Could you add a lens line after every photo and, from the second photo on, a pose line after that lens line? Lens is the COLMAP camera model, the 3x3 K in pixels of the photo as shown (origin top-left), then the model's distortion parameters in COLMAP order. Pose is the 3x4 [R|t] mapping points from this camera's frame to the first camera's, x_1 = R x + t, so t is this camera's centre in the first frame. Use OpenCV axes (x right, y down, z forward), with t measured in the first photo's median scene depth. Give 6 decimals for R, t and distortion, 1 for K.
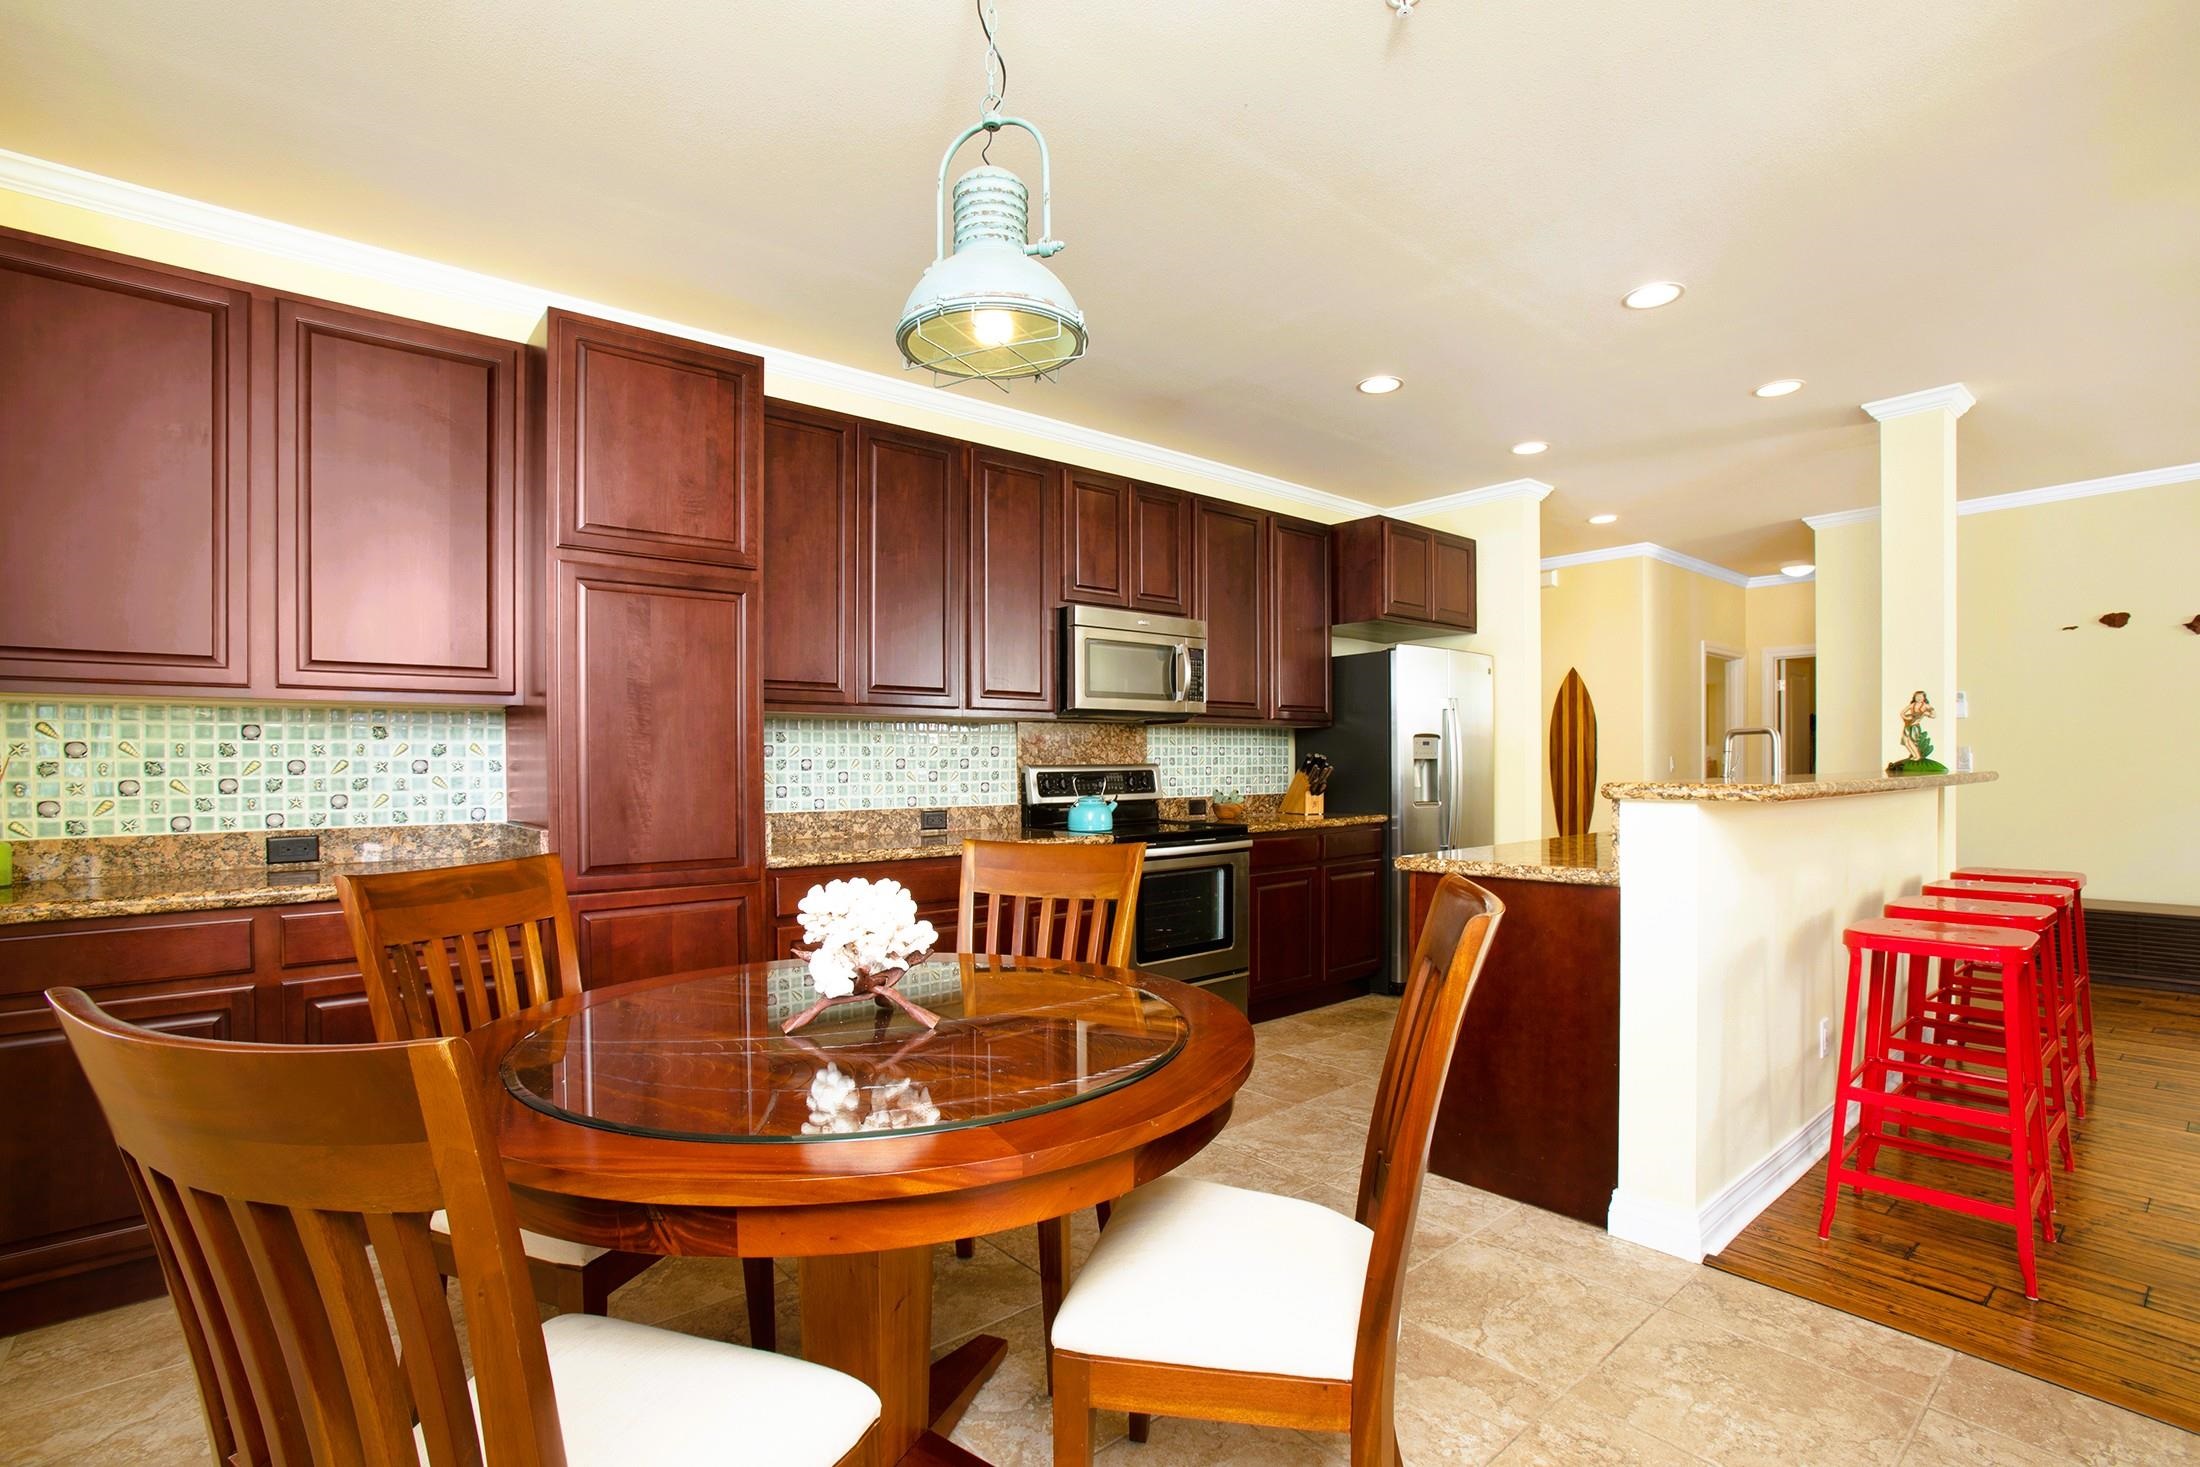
lens RADIAL K [[1016.4, 0, 1001.3], [0, 1016.4, 756.7], [0, 0, 1]] dist [-0.000270, 0.000023]
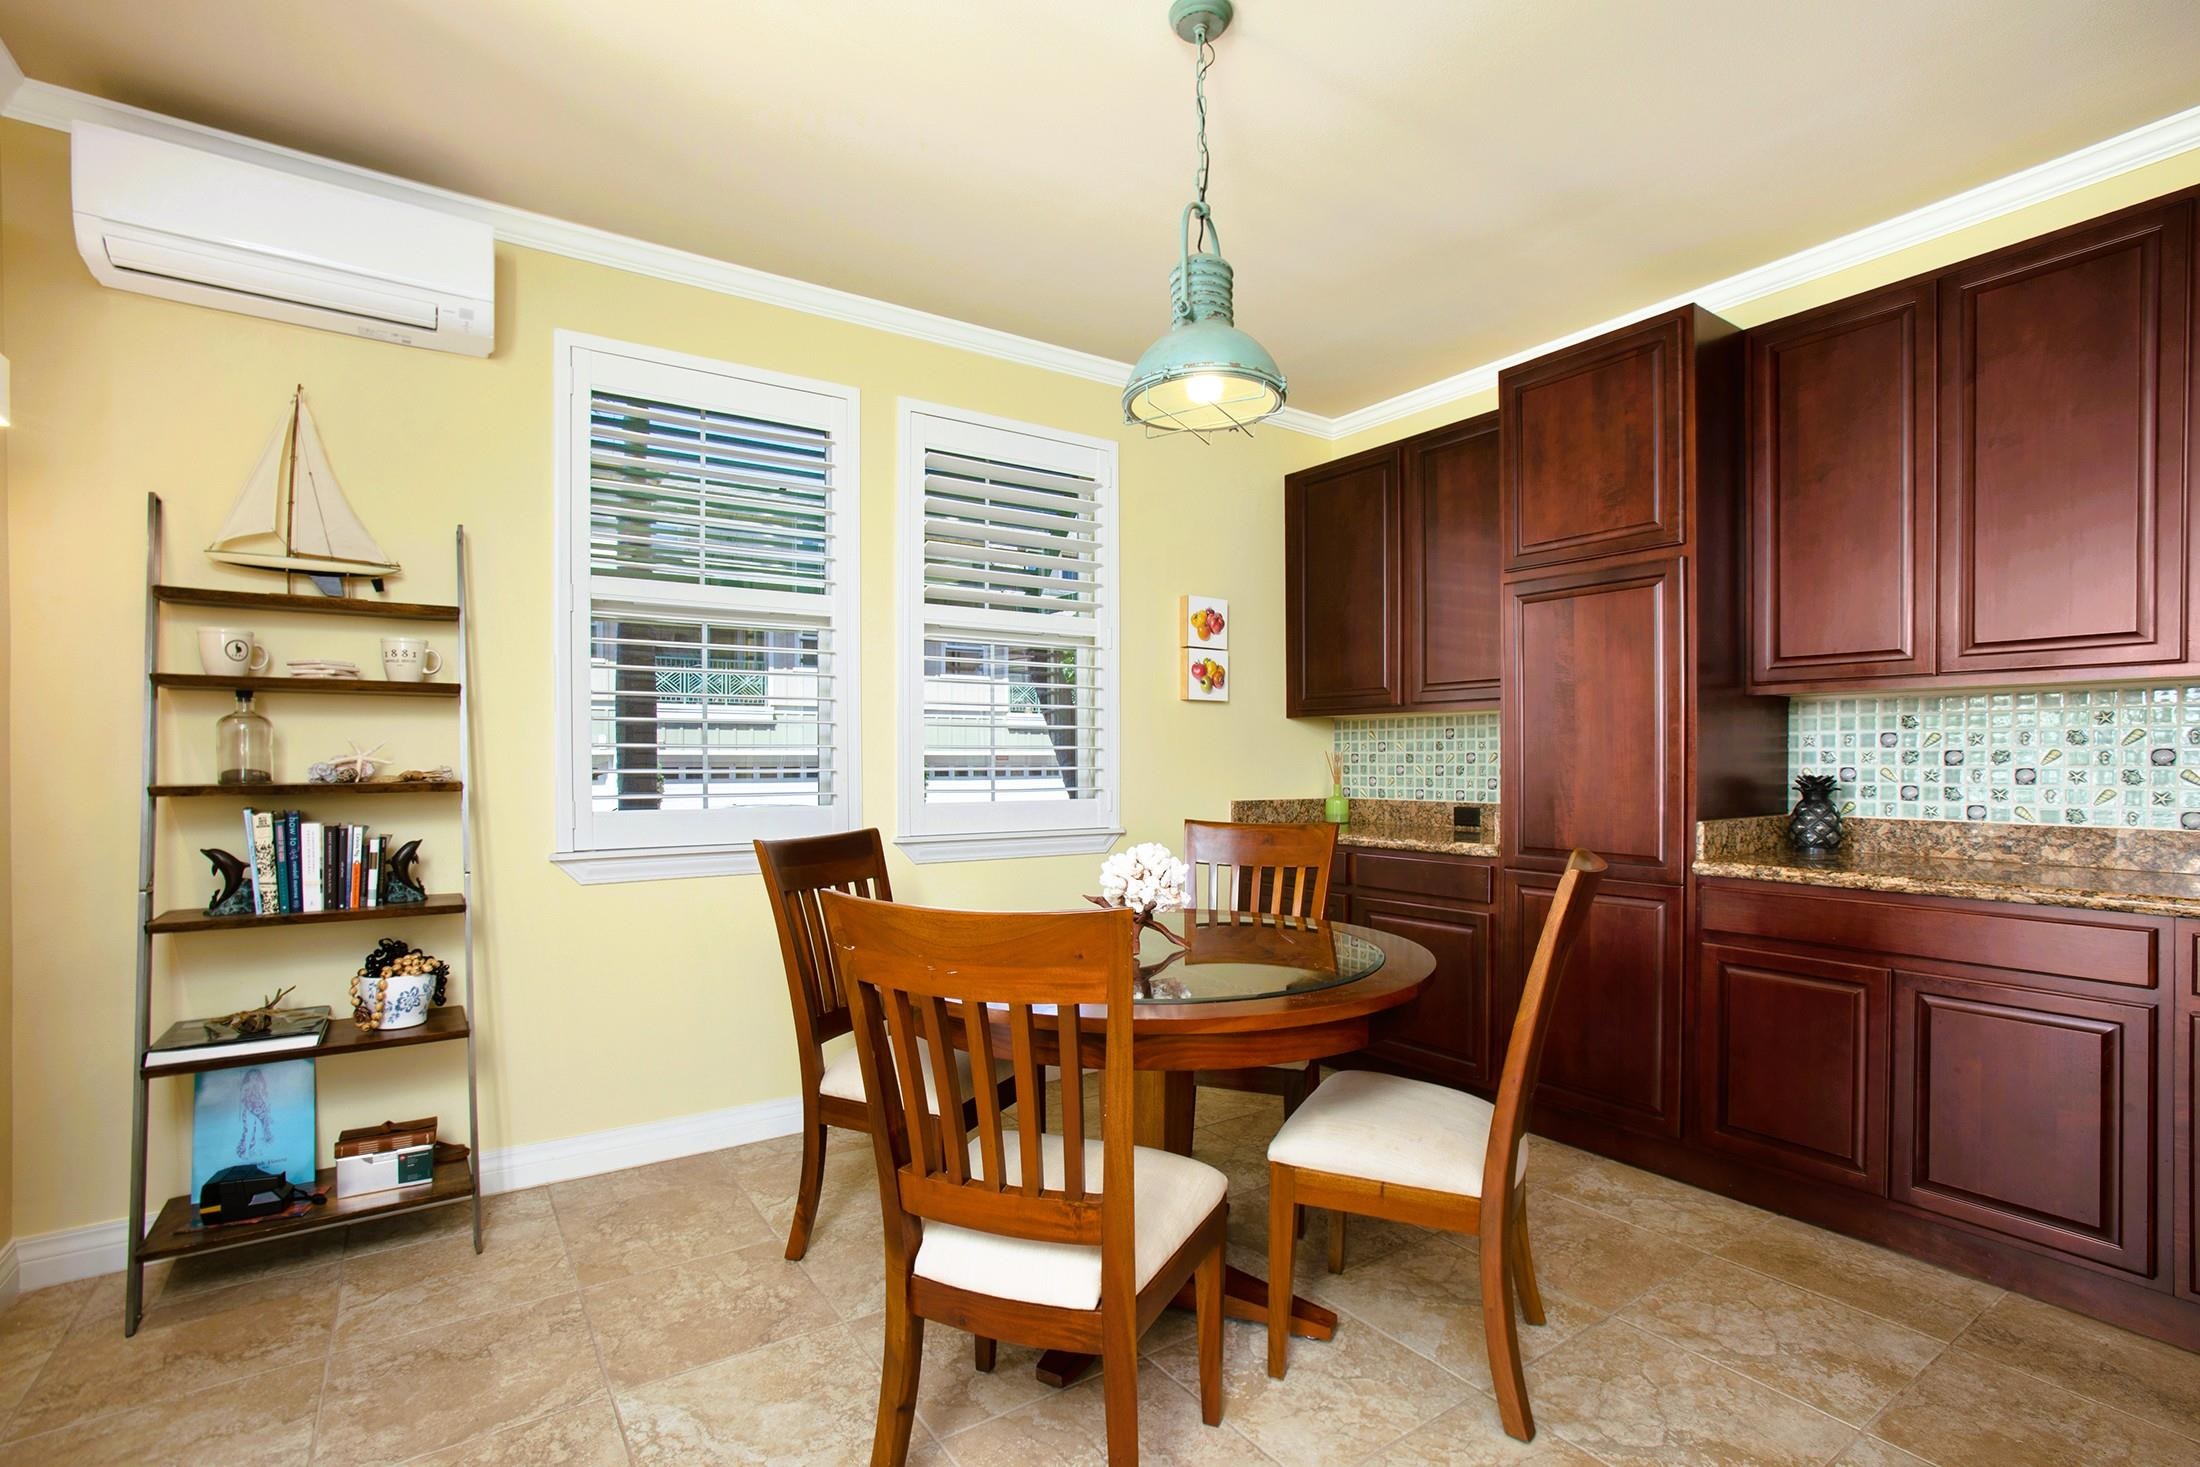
lens RADIAL K [[1038.6, 0, 1098.9], [0, 1038.6, 763.0], [0, 0, 1]] dist [-0.001118, -0.000336]
pose [[-0.014050, 0.011069, -0.999840, 0.586526], [0.008325, 0.999905, 0.010953, -0.001749], [0.999867, -0.008170, -0.014141, 0.408057]]
